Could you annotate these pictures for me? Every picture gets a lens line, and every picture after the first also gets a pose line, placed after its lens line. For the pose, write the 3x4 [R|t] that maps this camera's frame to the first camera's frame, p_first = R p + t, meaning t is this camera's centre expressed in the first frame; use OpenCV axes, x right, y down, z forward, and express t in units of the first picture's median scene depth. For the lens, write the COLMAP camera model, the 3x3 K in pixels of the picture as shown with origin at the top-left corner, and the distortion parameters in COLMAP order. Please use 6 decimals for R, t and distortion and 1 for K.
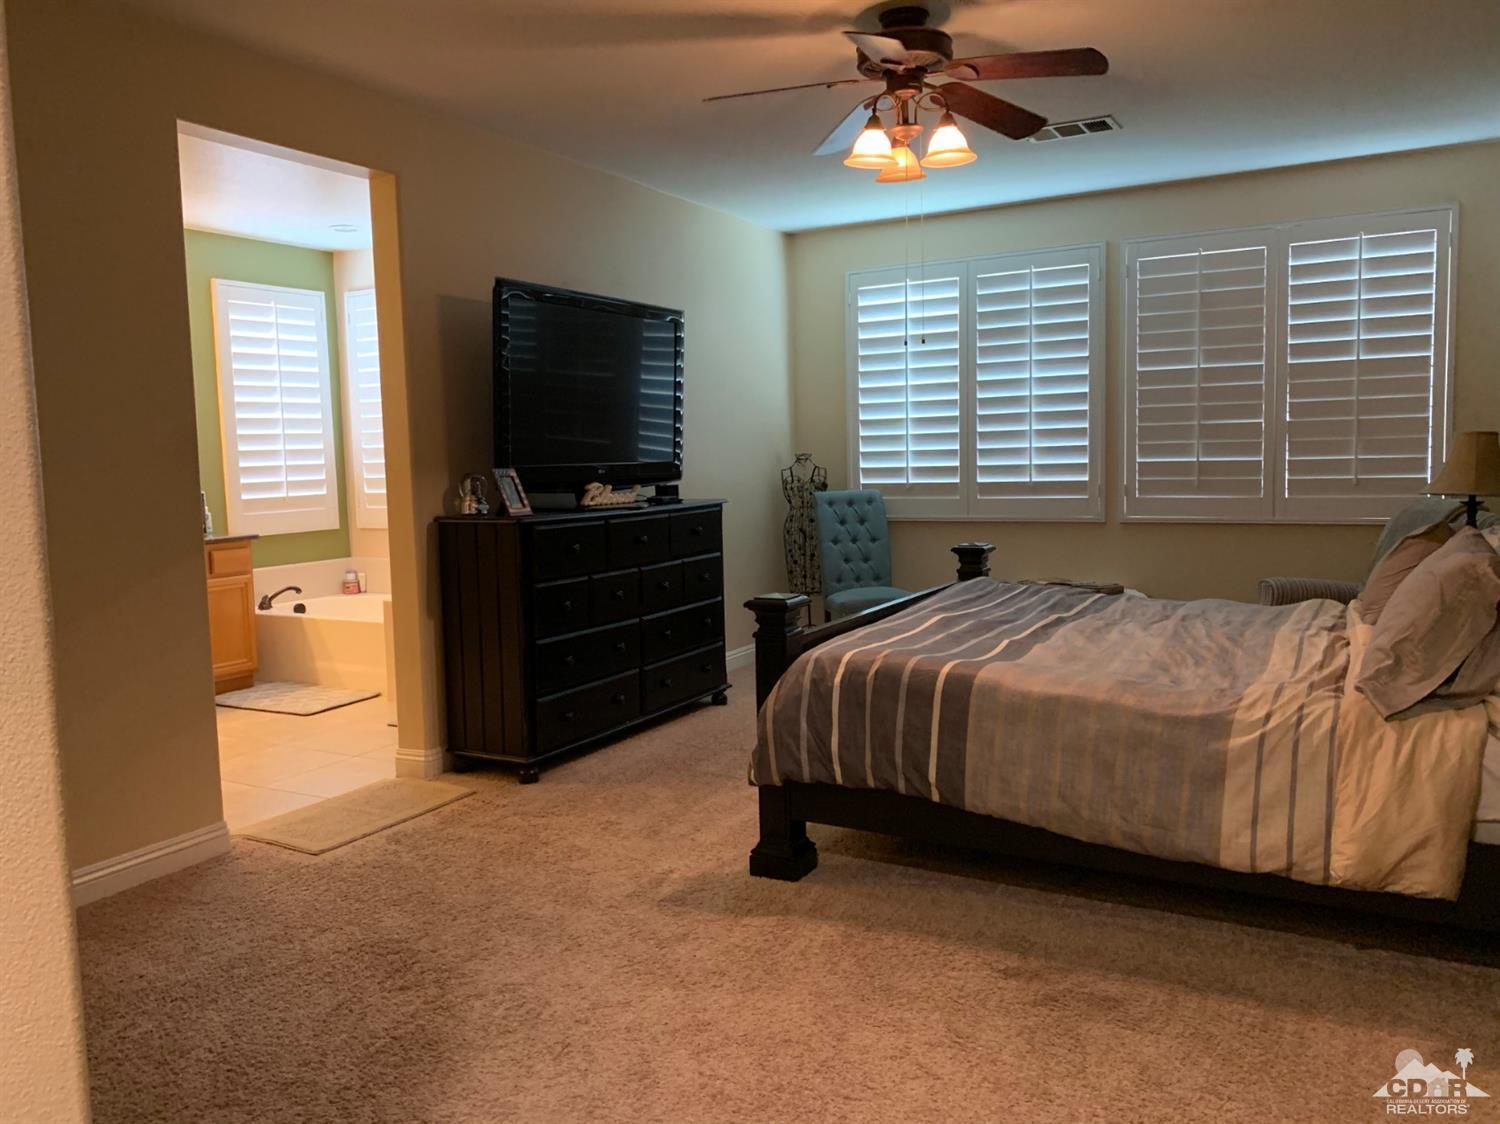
lens RADIAL K [[1167.3, 0, 739.3], [0, 1167.3, 557.3], [0, 0, 1]] dist [0.013026, 0.003714]
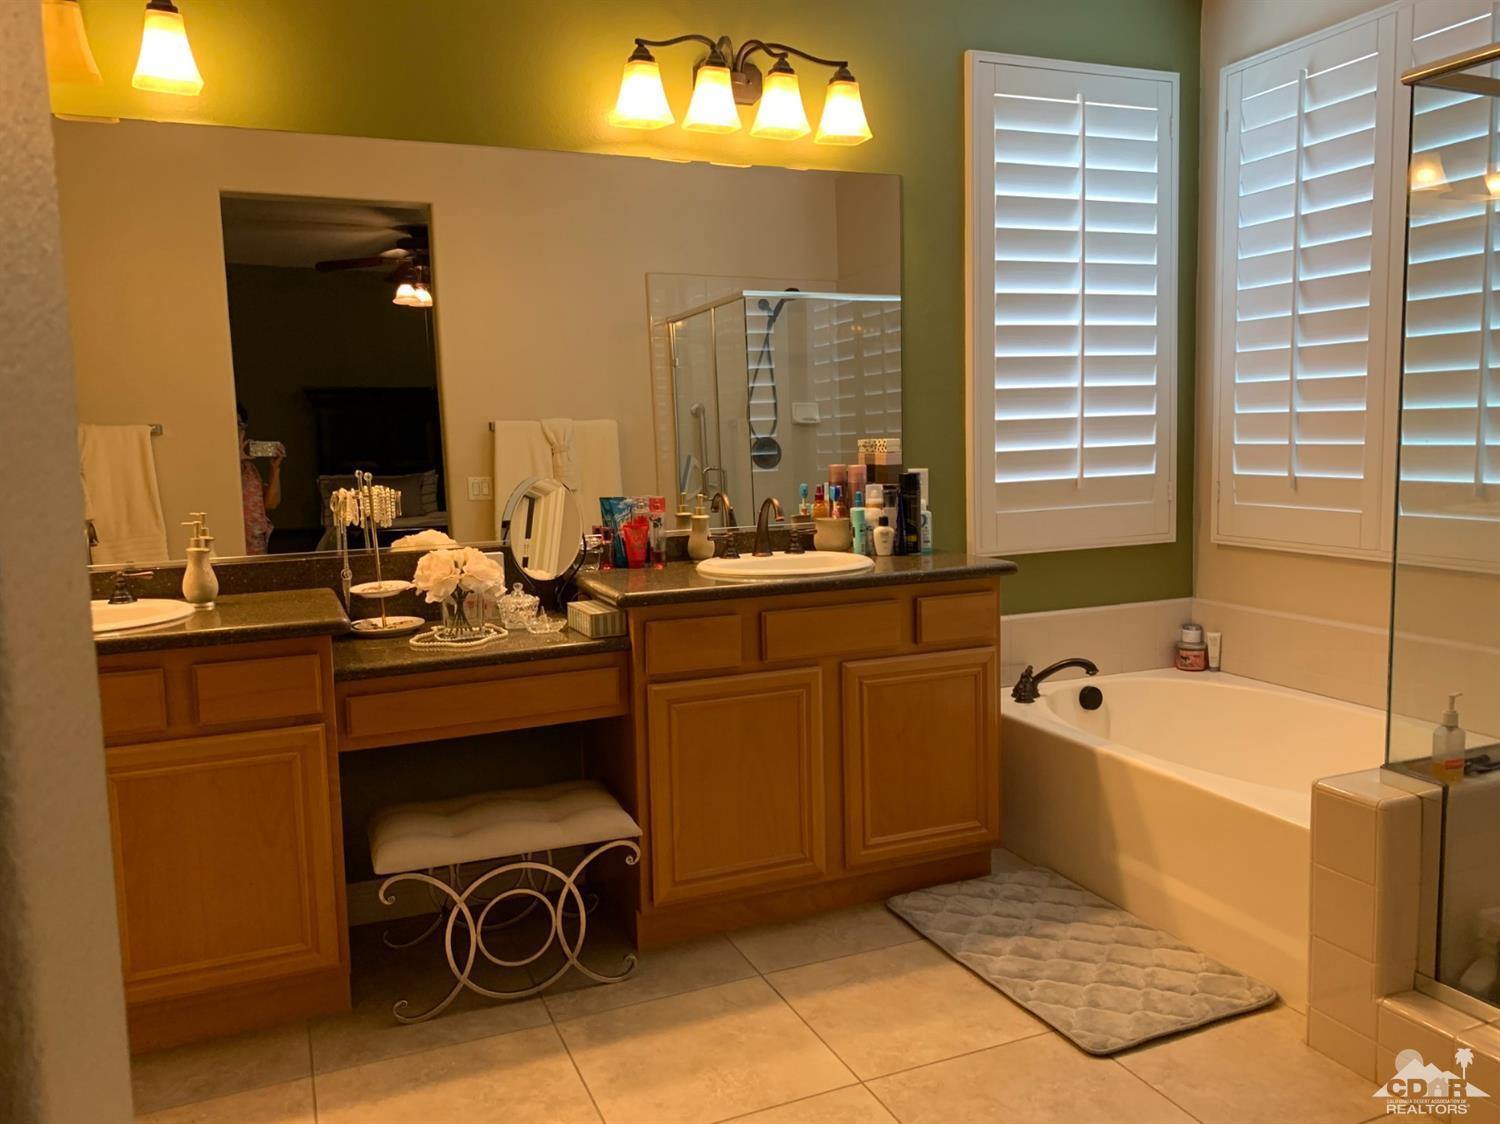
lens RADIAL K [[1167.3, 0, 743.6], [0, 1167.3, 553.0], [0, 0, 1]] dist [0.013026, 0.003714]
pose [[0.796704, 0.070090, -0.600291, -0.196640], [-0.051919, 0.997518, 0.047565, -0.036562], [0.602135, -0.006729, 0.798366, 0.507058]]
